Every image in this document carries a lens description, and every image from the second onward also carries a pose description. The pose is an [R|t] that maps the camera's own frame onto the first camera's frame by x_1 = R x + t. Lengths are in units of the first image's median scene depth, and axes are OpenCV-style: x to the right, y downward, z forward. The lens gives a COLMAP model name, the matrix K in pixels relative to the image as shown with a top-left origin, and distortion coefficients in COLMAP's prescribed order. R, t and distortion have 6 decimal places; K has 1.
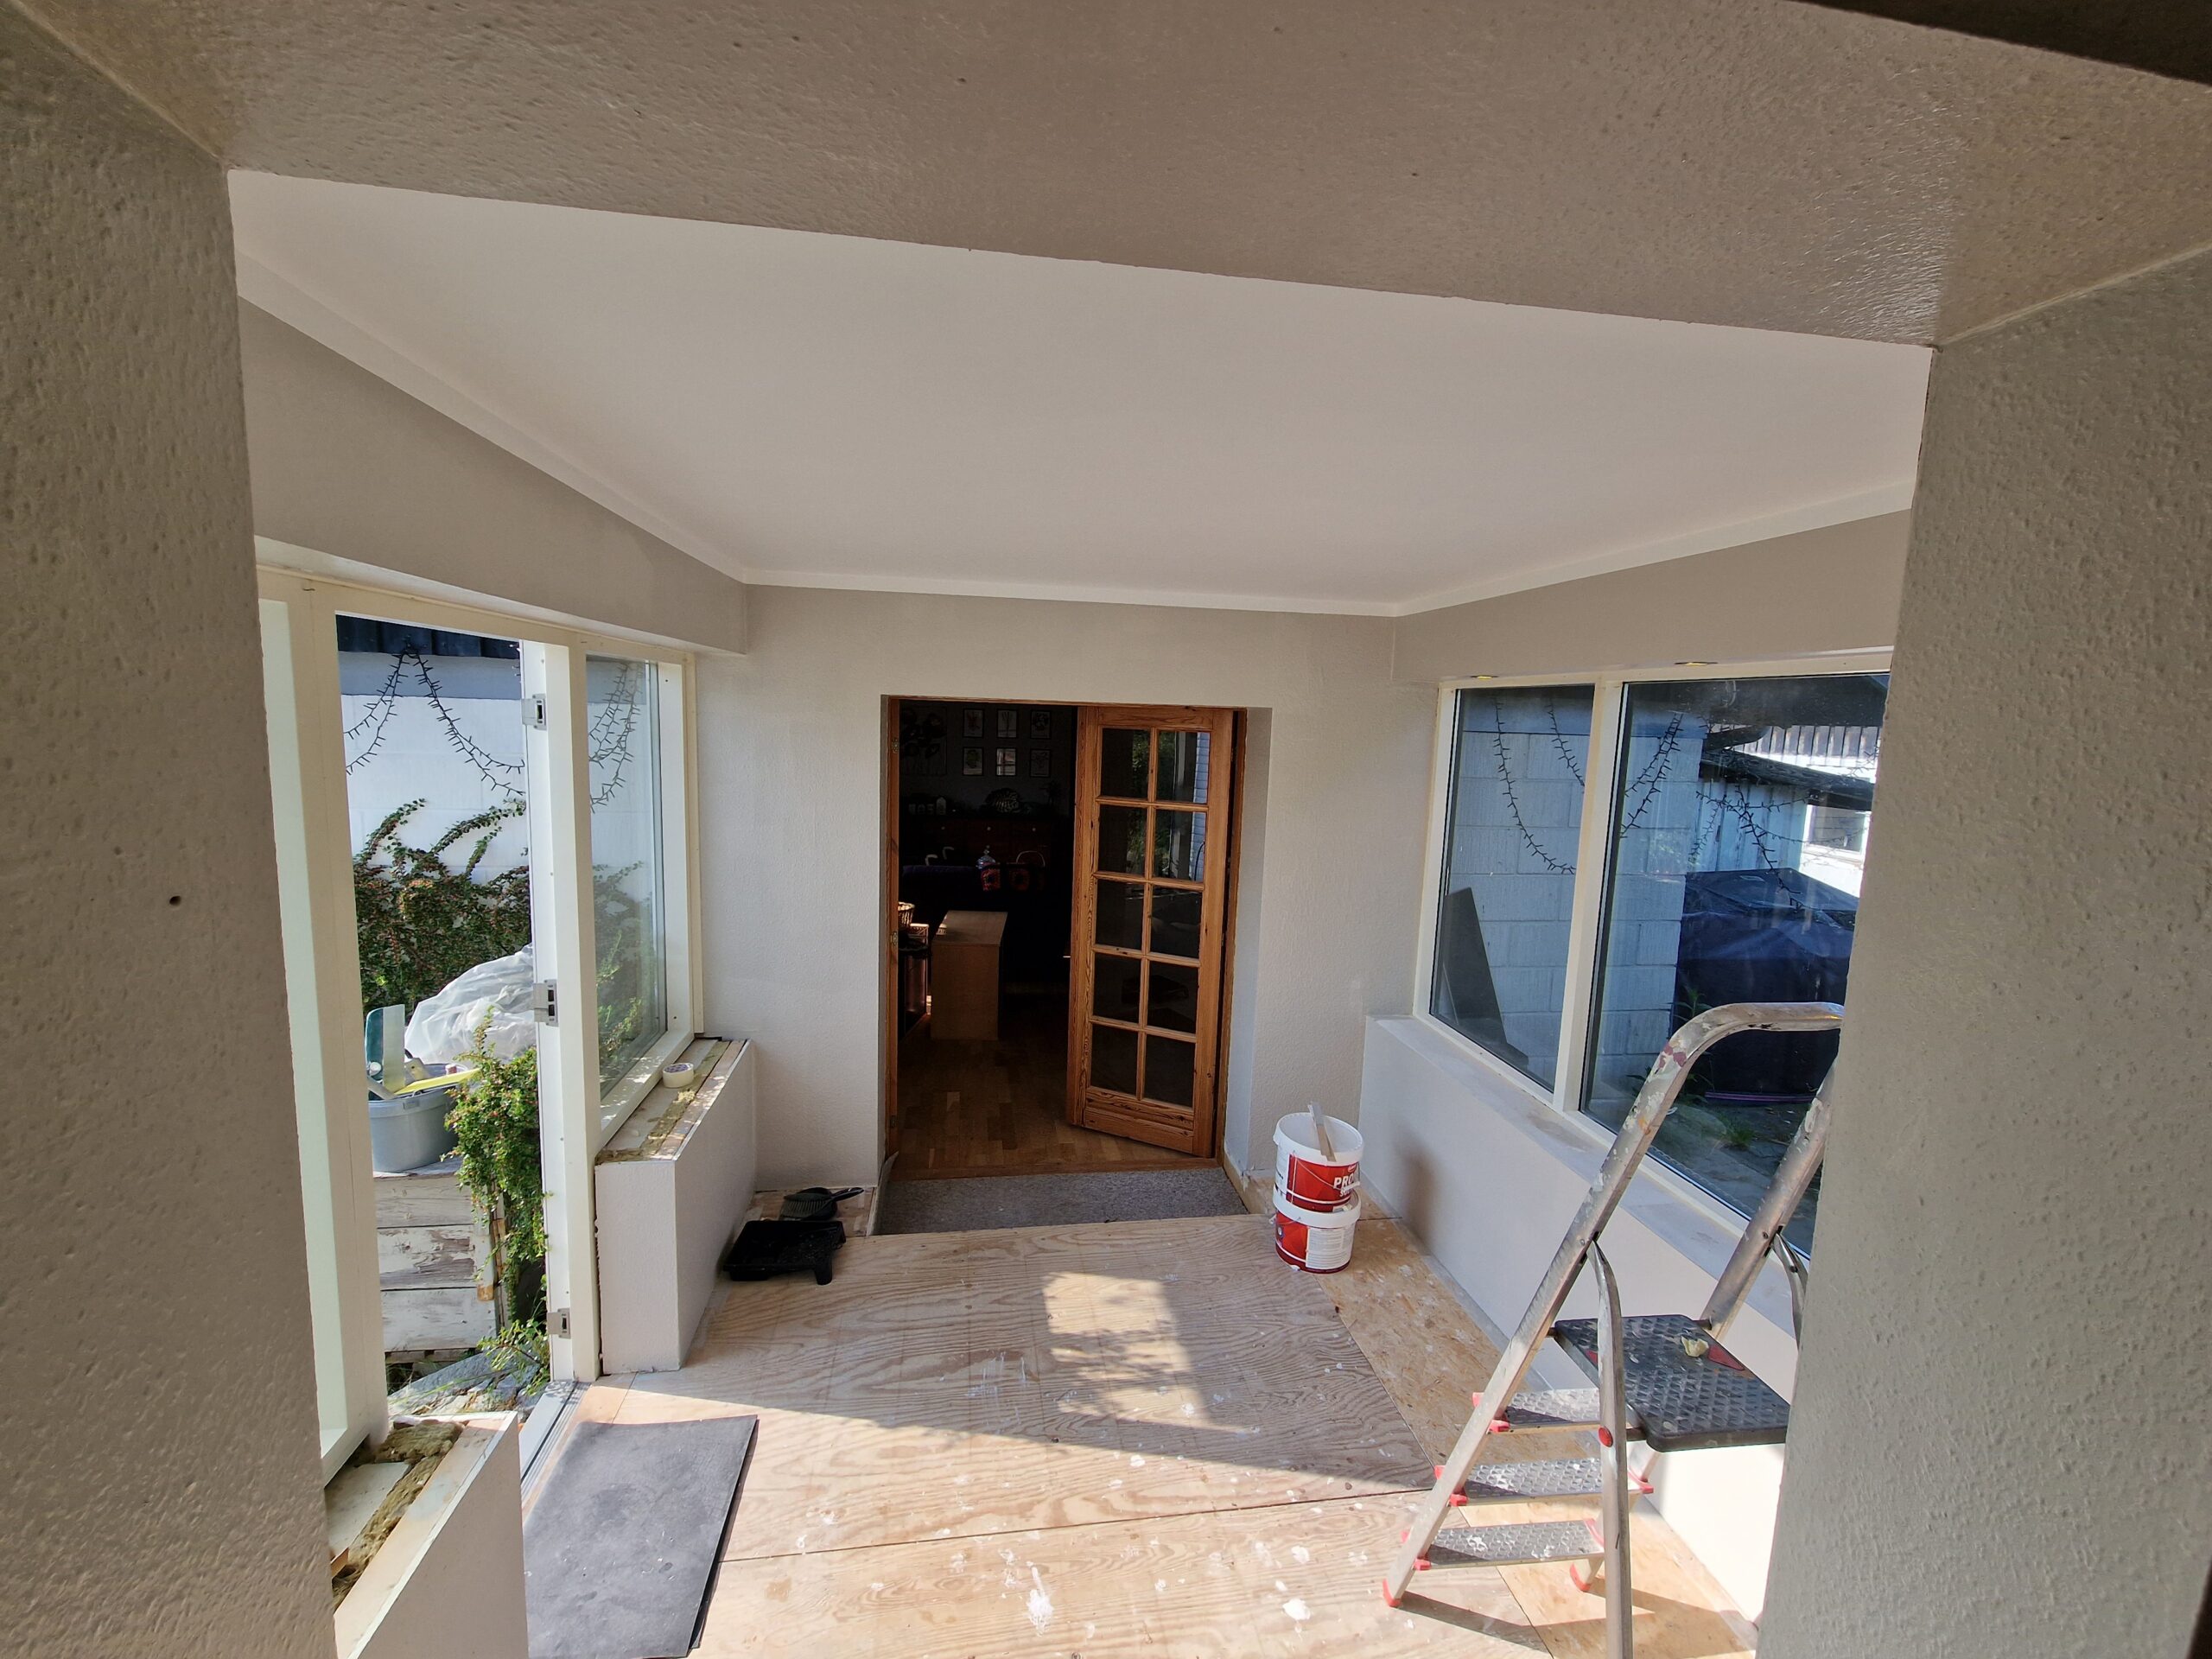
lens RADIAL K [[909.5, 0, 1097.3], [0, 909.5, 821.4], [0, 0, 1]] dist [0.000347, -0.000280]
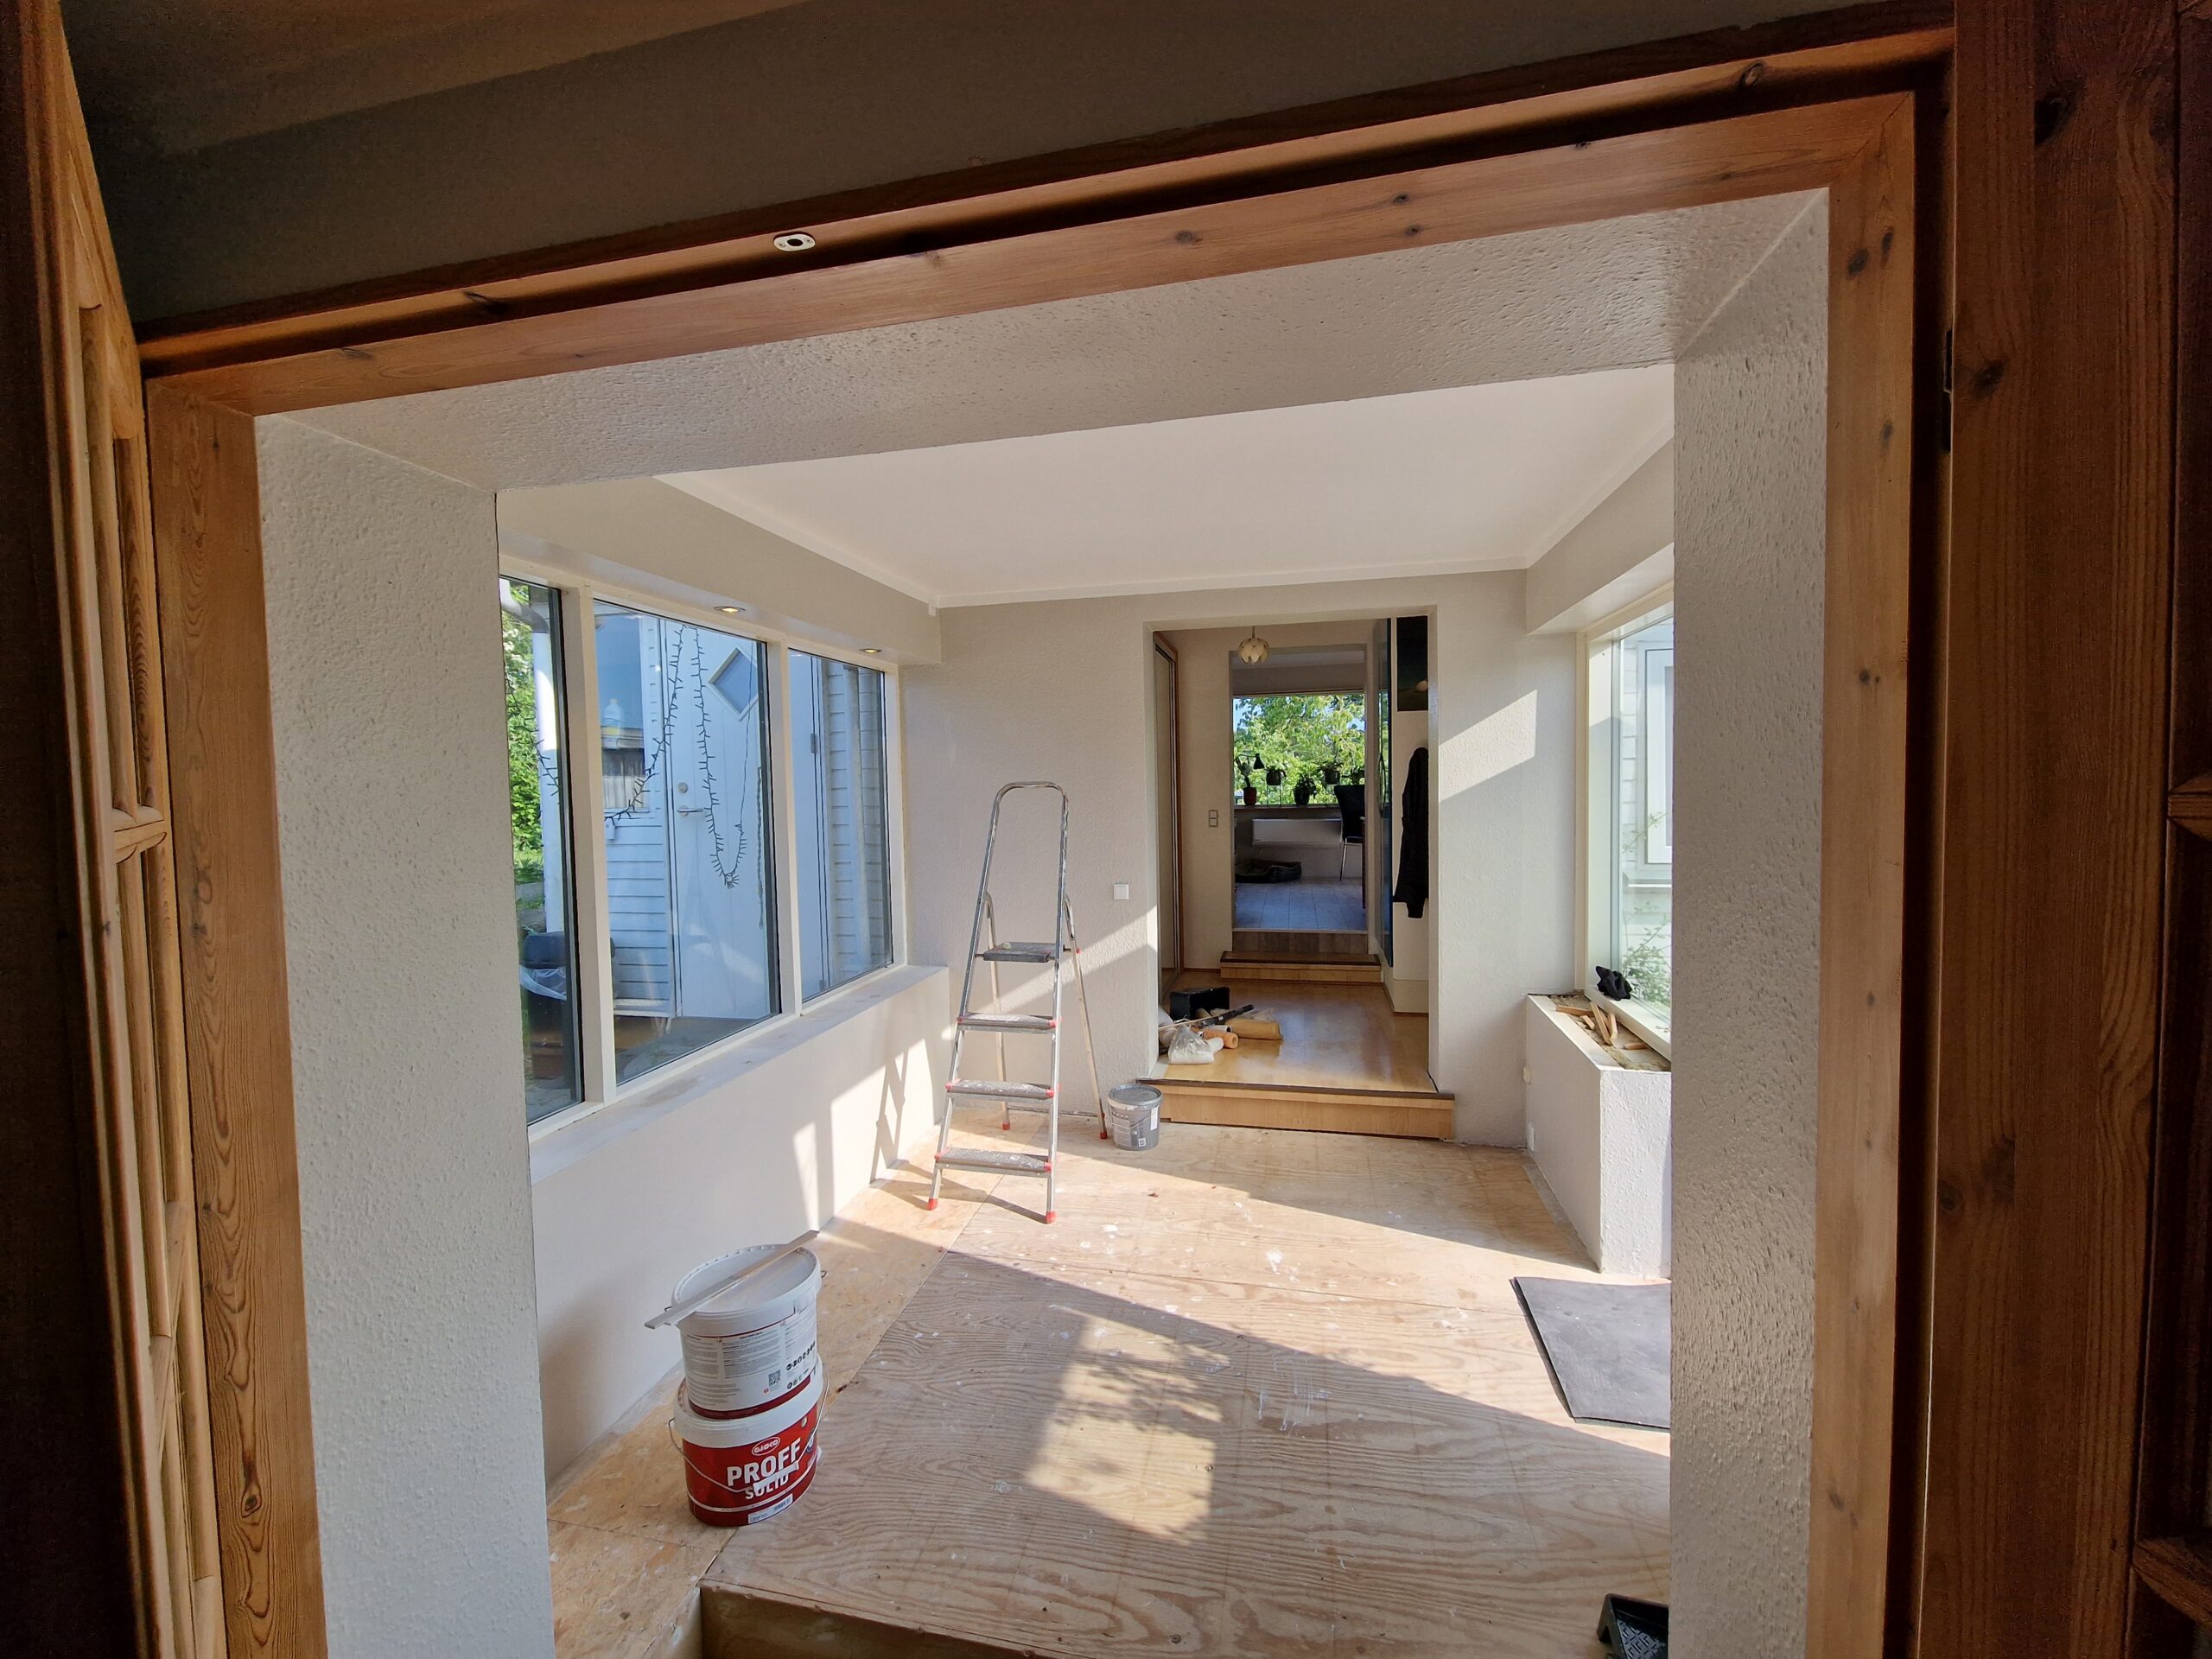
lens RADIAL K [[909.5, 0, 1097.3], [0, 909.5, 821.4], [0, 0, 1]] dist [0.000347, -0.000280]
pose [[-0.932458, -0.025859, 0.360351, -0.226531], [0.034171, 0.986651, 0.159224, -0.059885], [-0.359658, 0.160783, -0.919127, 1.719299]]
